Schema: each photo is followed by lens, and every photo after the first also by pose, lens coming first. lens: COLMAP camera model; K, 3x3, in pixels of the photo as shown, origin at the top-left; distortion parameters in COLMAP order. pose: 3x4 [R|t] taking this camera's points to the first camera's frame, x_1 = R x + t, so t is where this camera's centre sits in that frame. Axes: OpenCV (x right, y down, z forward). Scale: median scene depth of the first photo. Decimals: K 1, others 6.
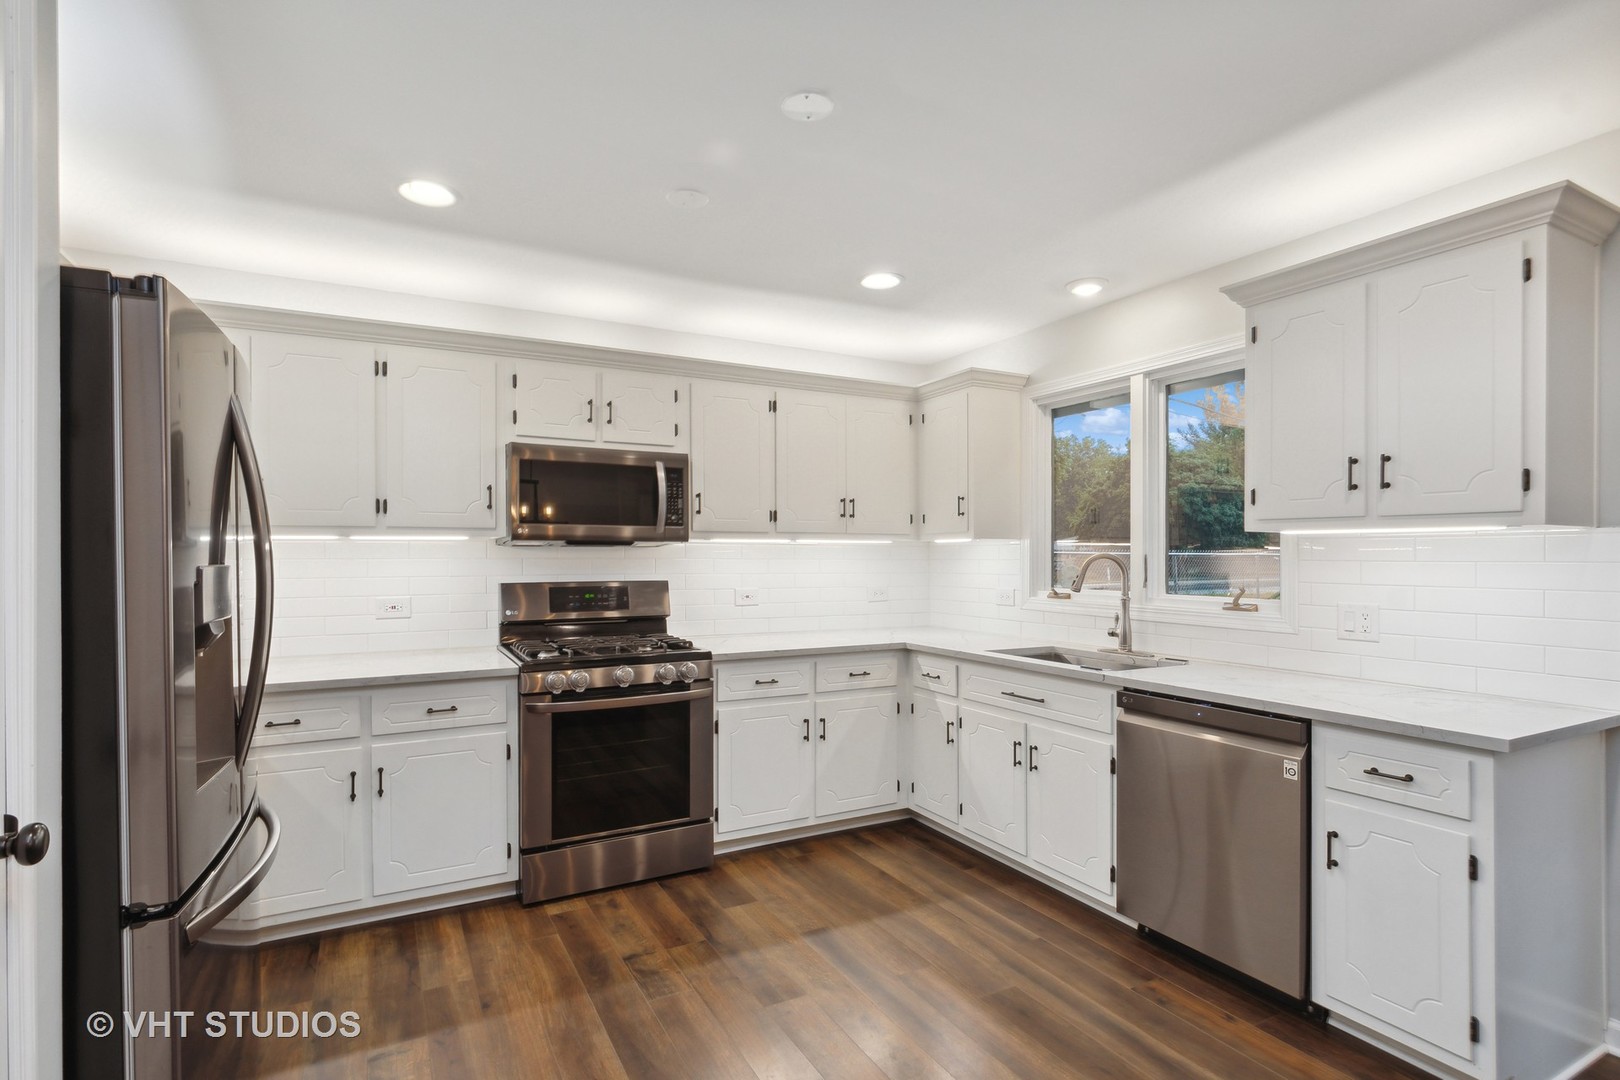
lens RADIAL K [[779.4, 0, 784.9], [0, 779.4, 554.2], [0, 0, 1]] dist [0.000483, -0.002374]
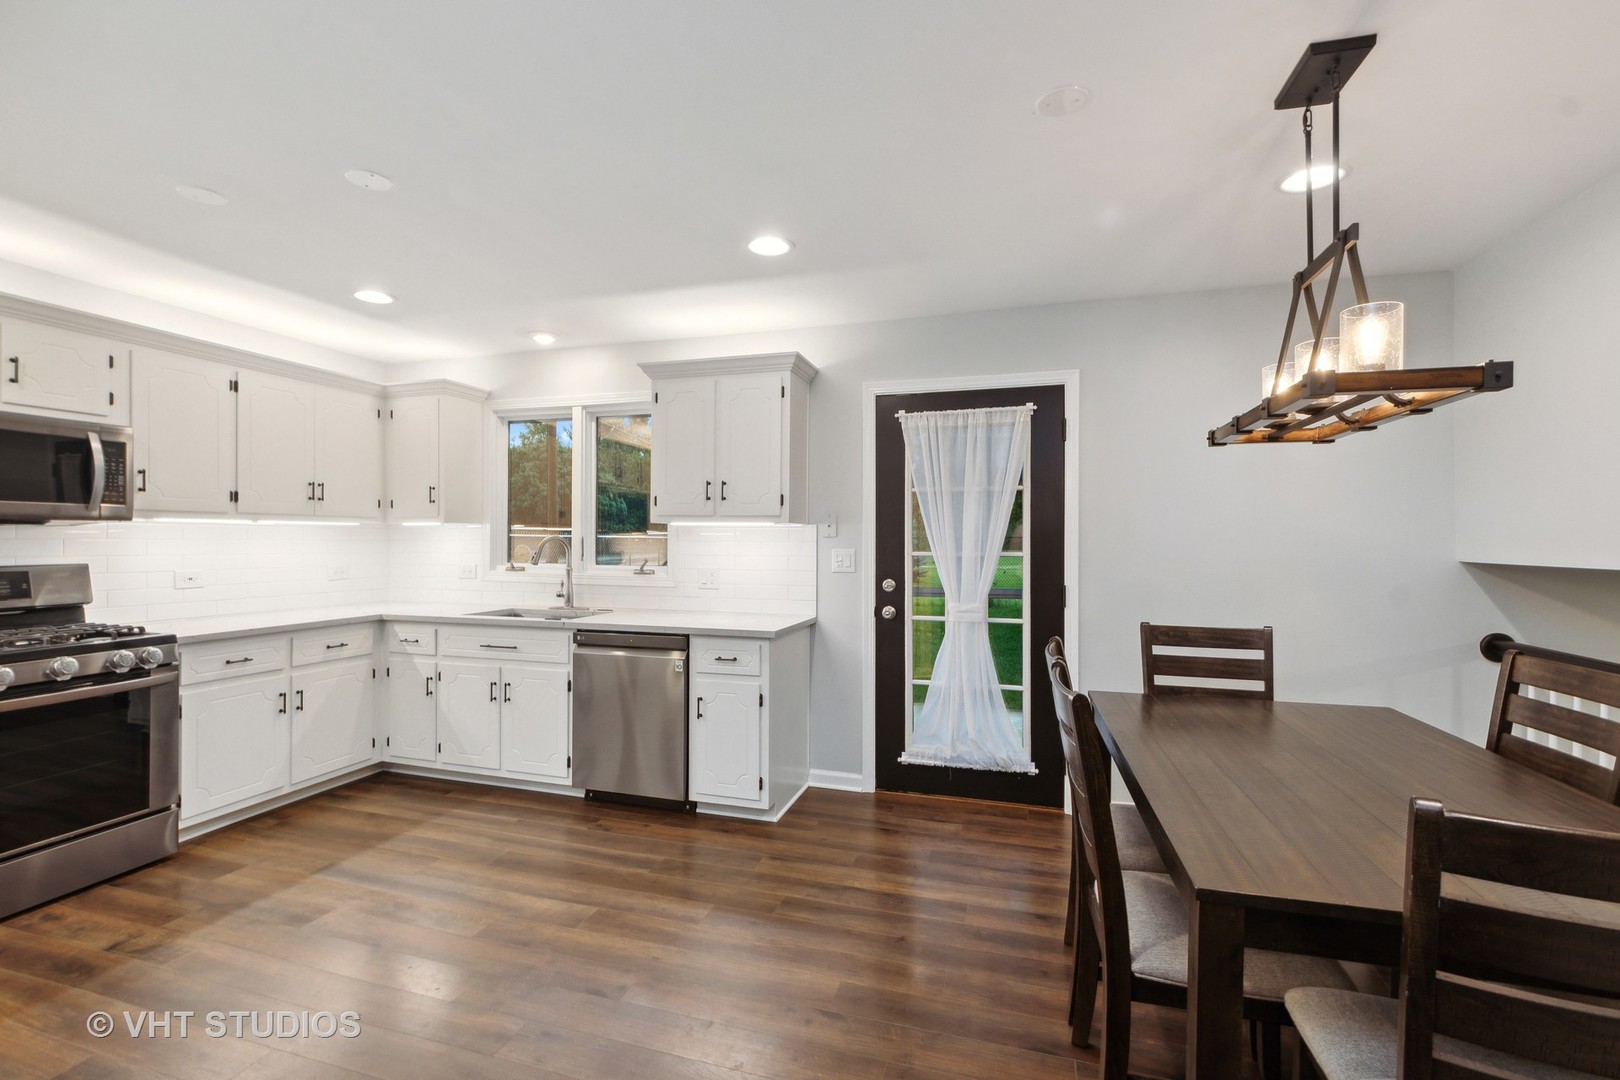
lens RADIAL K [[730.1, 0, 795.6], [0, 730.1, 539.4], [0, 0, 1]] dist [0.000085, -0.000082]
pose [[0.713392, 0.002350, 0.700762, -0.190954], [-0.005364, 0.999983, 0.002108, -0.000116], [-0.700745, -0.005263, 0.713392, -0.206933]]
